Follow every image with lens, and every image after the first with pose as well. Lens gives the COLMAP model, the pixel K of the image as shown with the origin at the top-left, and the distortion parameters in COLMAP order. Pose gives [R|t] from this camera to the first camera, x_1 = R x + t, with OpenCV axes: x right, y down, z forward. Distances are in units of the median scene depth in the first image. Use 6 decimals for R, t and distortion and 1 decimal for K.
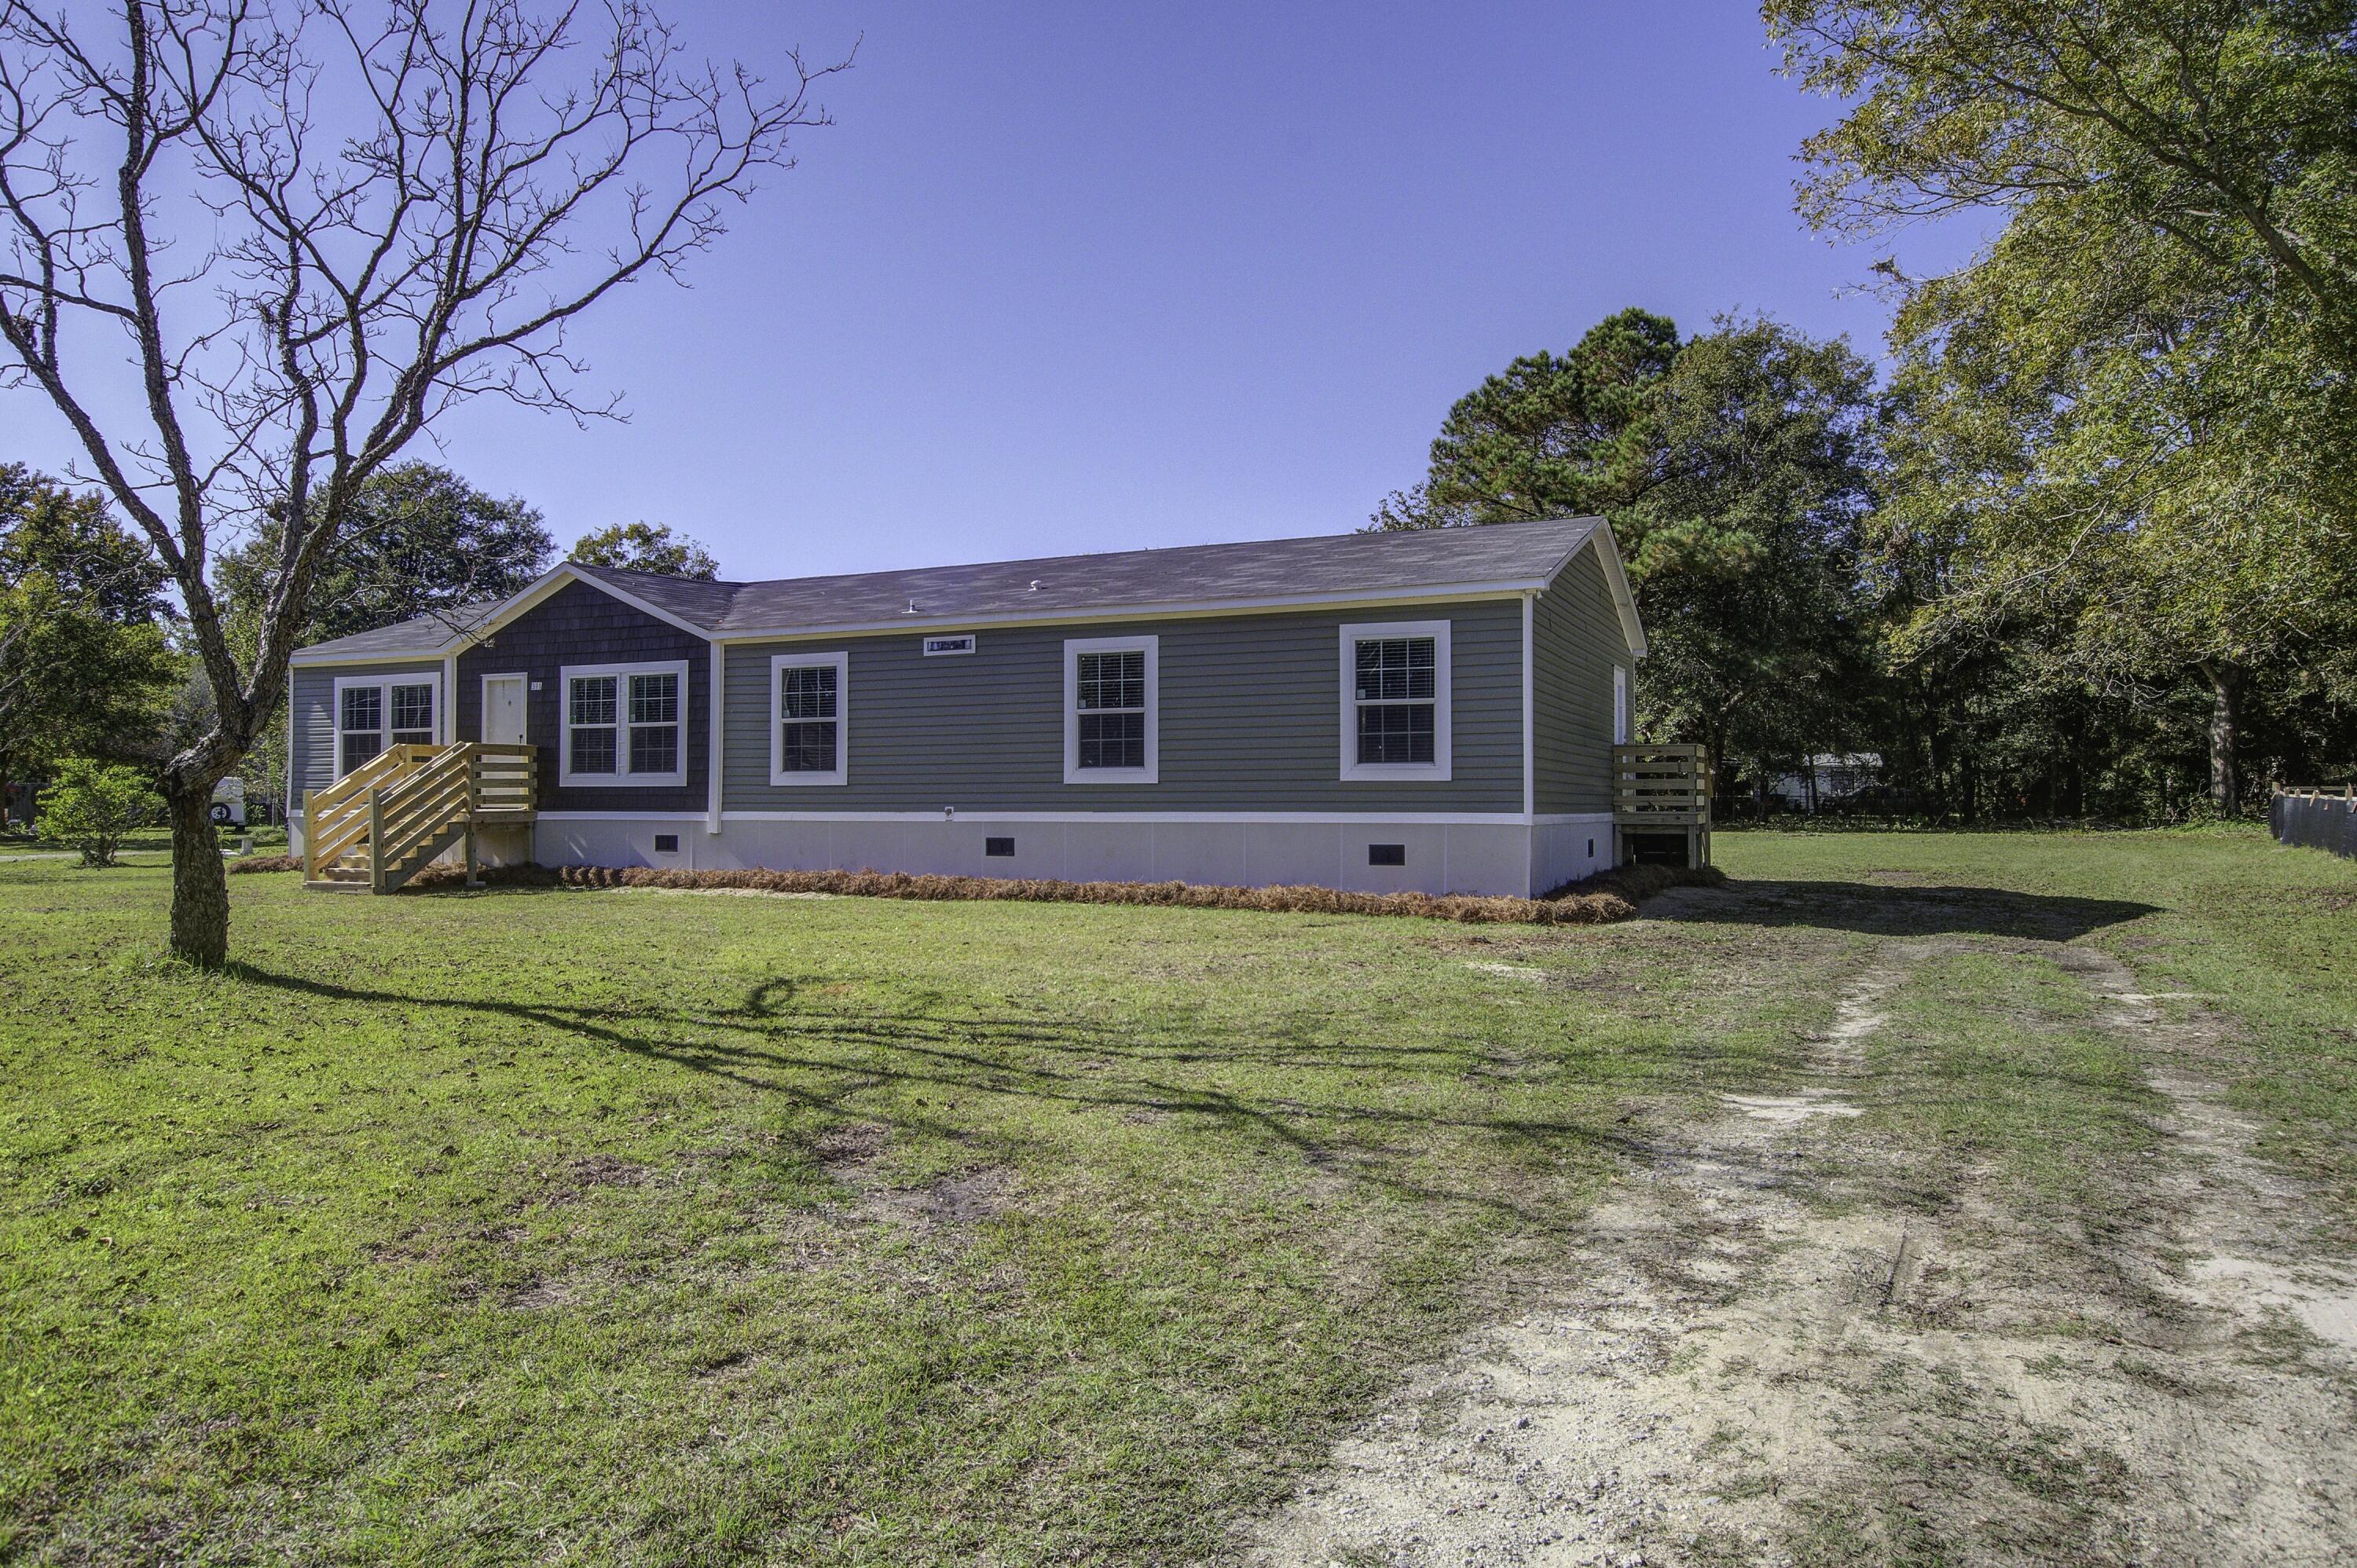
lens RADIAL K [[1582.1, 0, 1174.4], [0, 1582.1, 784.4], [0, 0, 1]] dist [-0.019143, 0.013284]
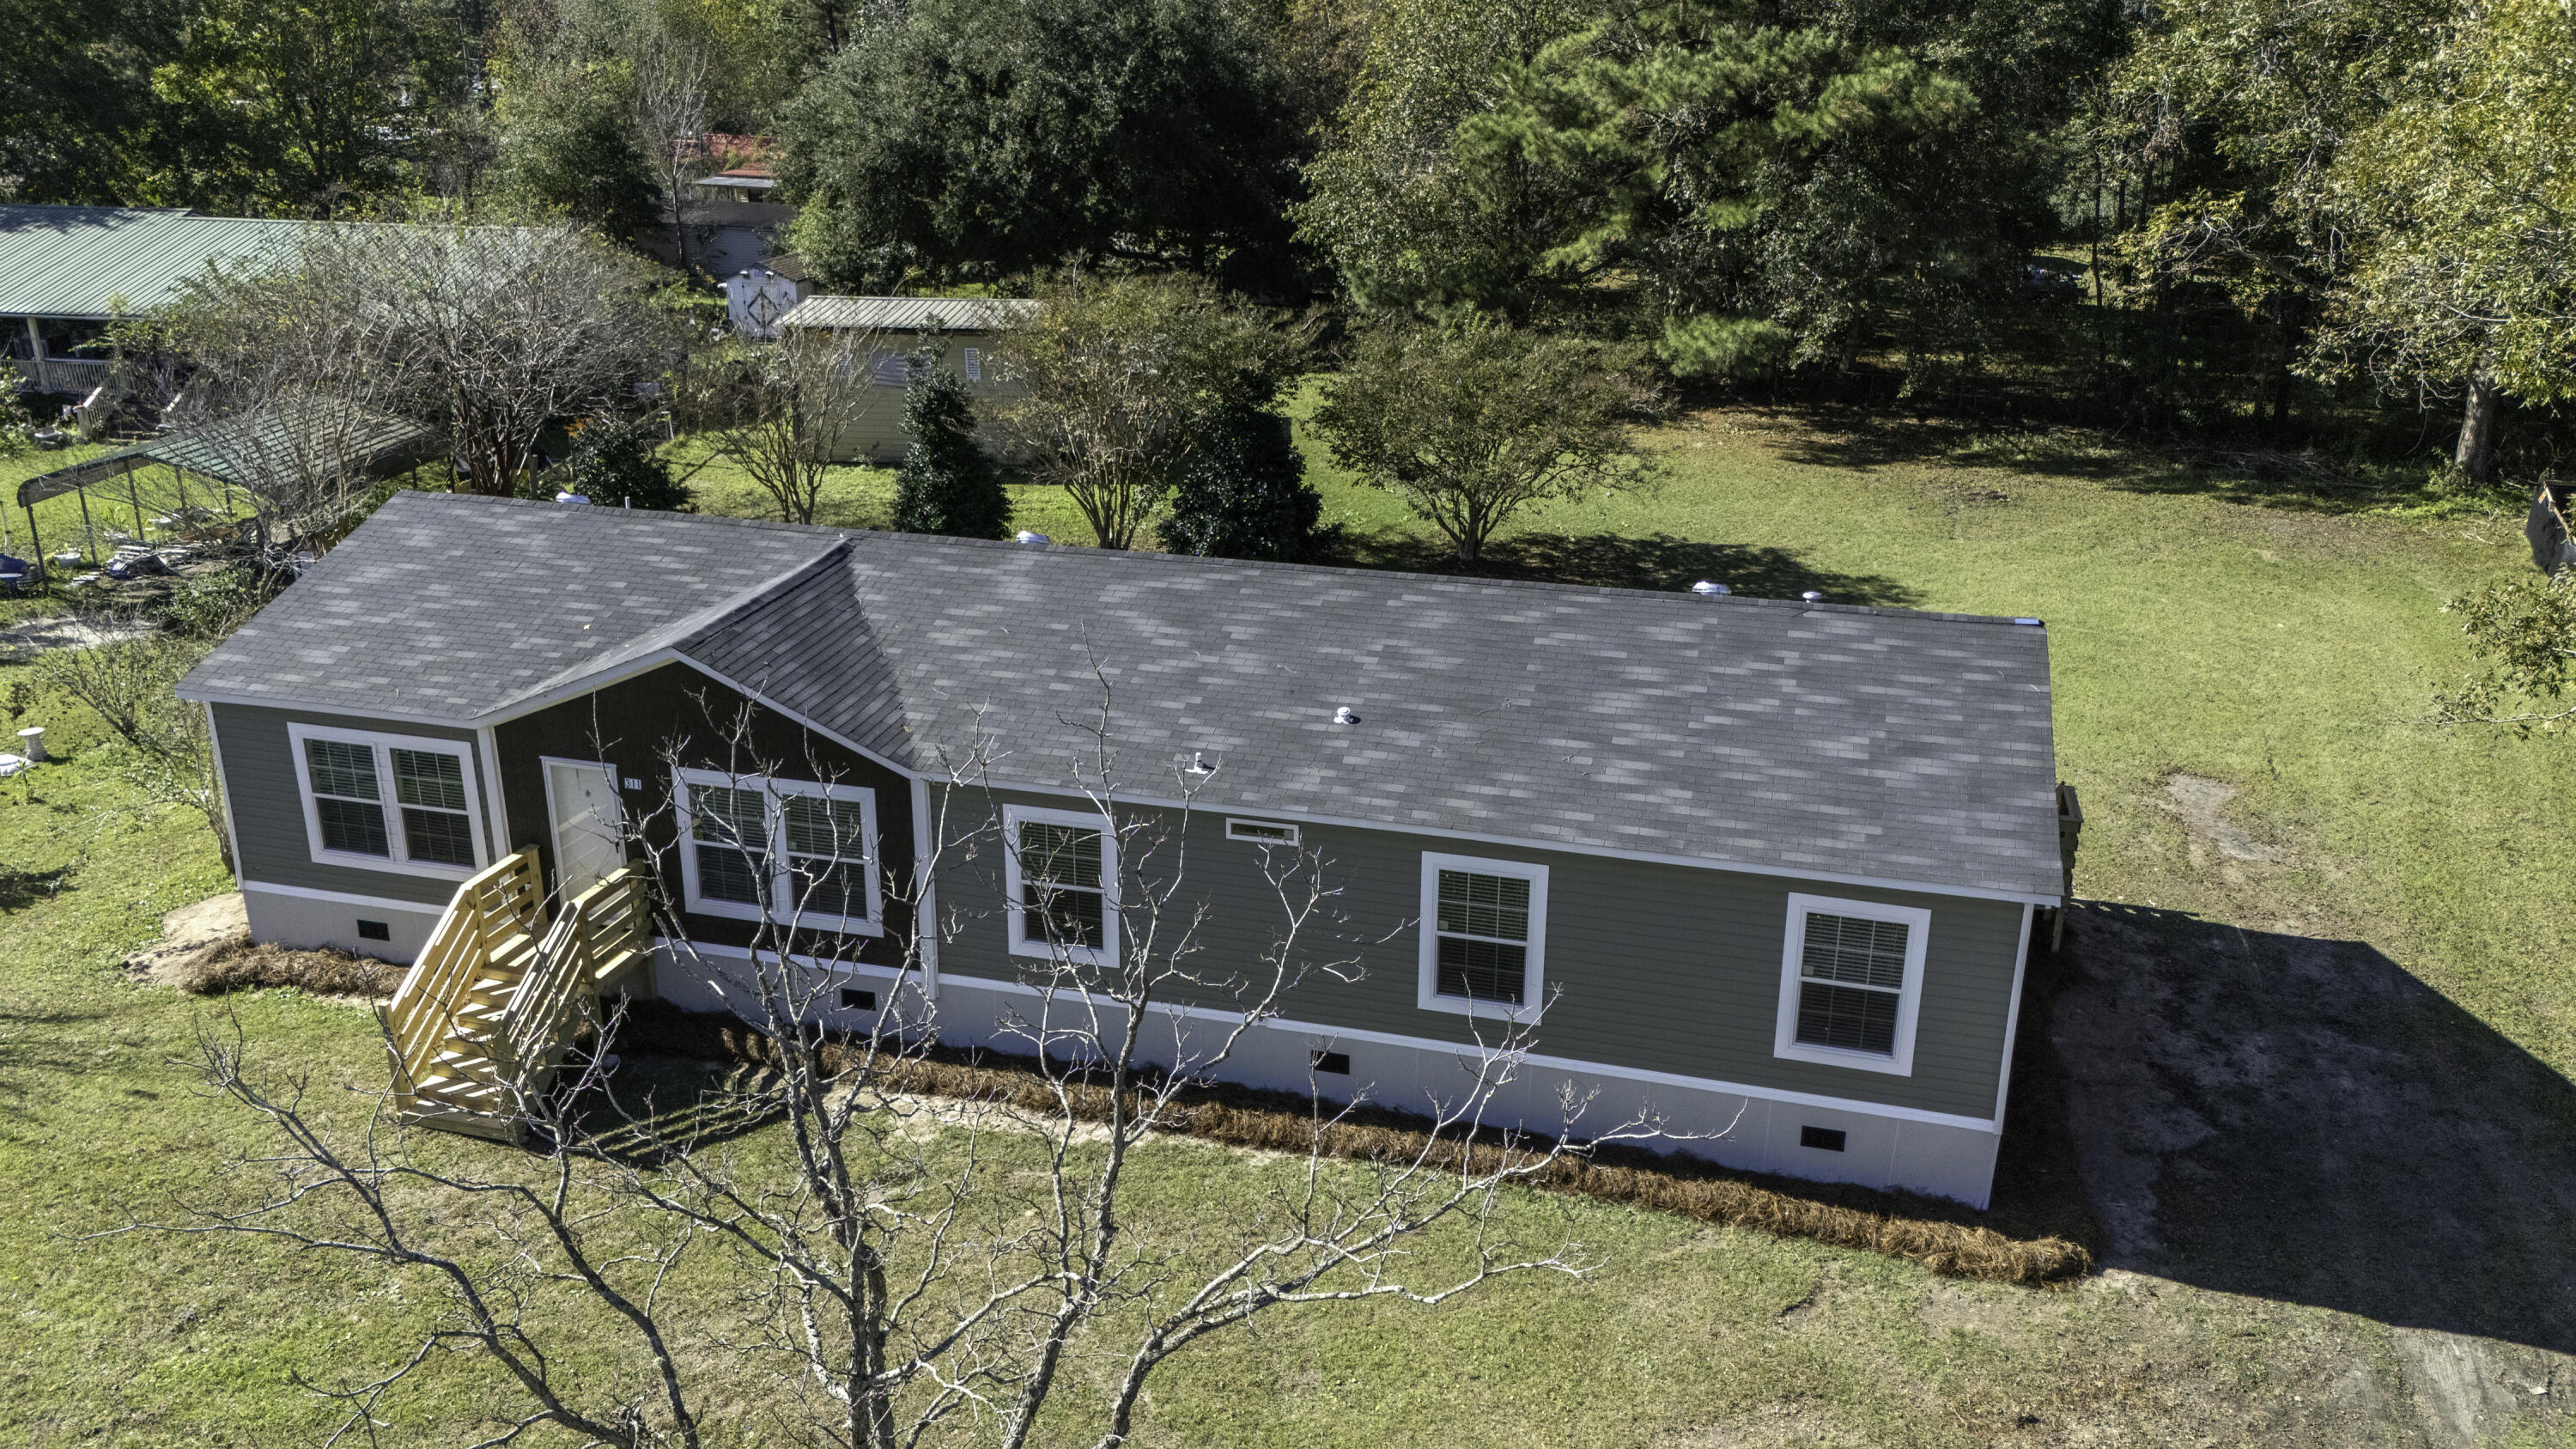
lens RADIAL K [[1958.4, 0, 1297.0], [0, 1958.4, 744.0], [0, 0, 1]] dist [0.084563, -0.088383]
pose [[0.984478, -0.057738, 0.165739, -0.261122], [-0.006854, 0.930969, 0.365034, -0.449452], [-0.175374, -0.360504, 0.916122, 0.092224]]
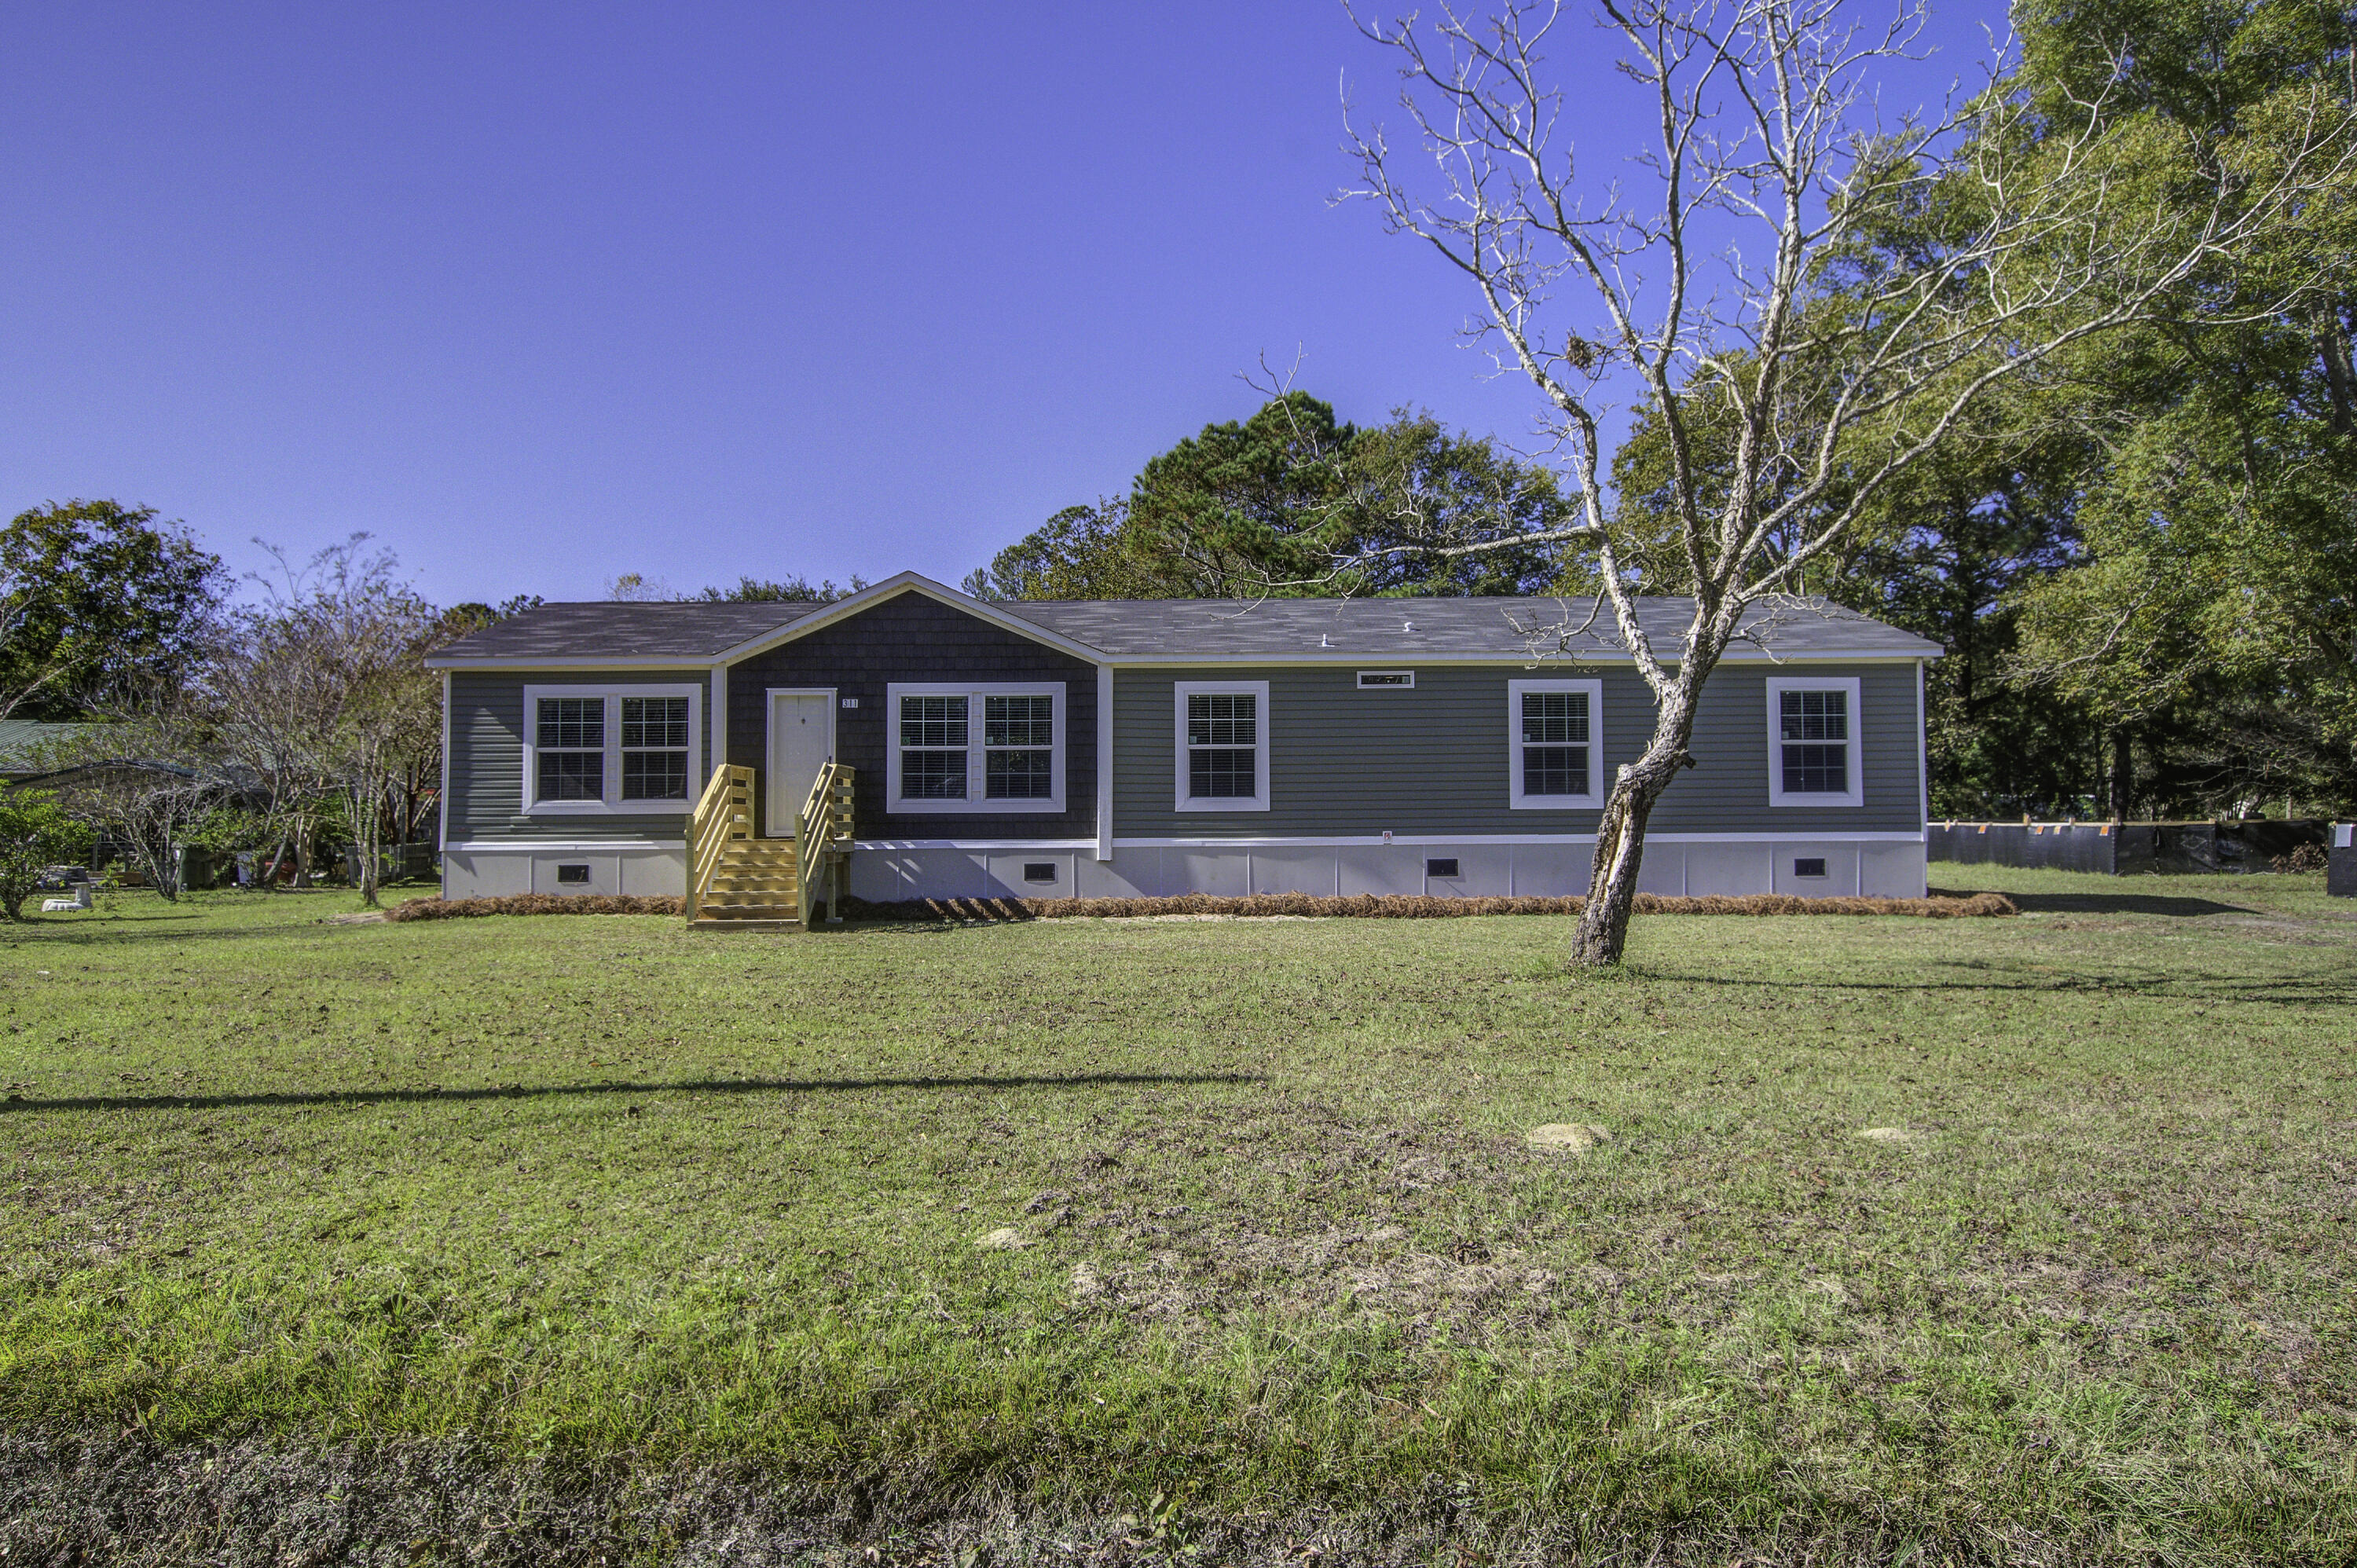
lens RADIAL K [[1534.8, 0, 1200.8], [0, 1534.8, 803.2], [0, 0, 1]] dist [-0.027230, 0.018586]
pose [[0.897764, 0.002258, 0.440471, -0.647261], [0.001335, 0.999968, -0.007848, 0.003146], [-0.440475, 0.007634, 0.897733, 0.113910]]
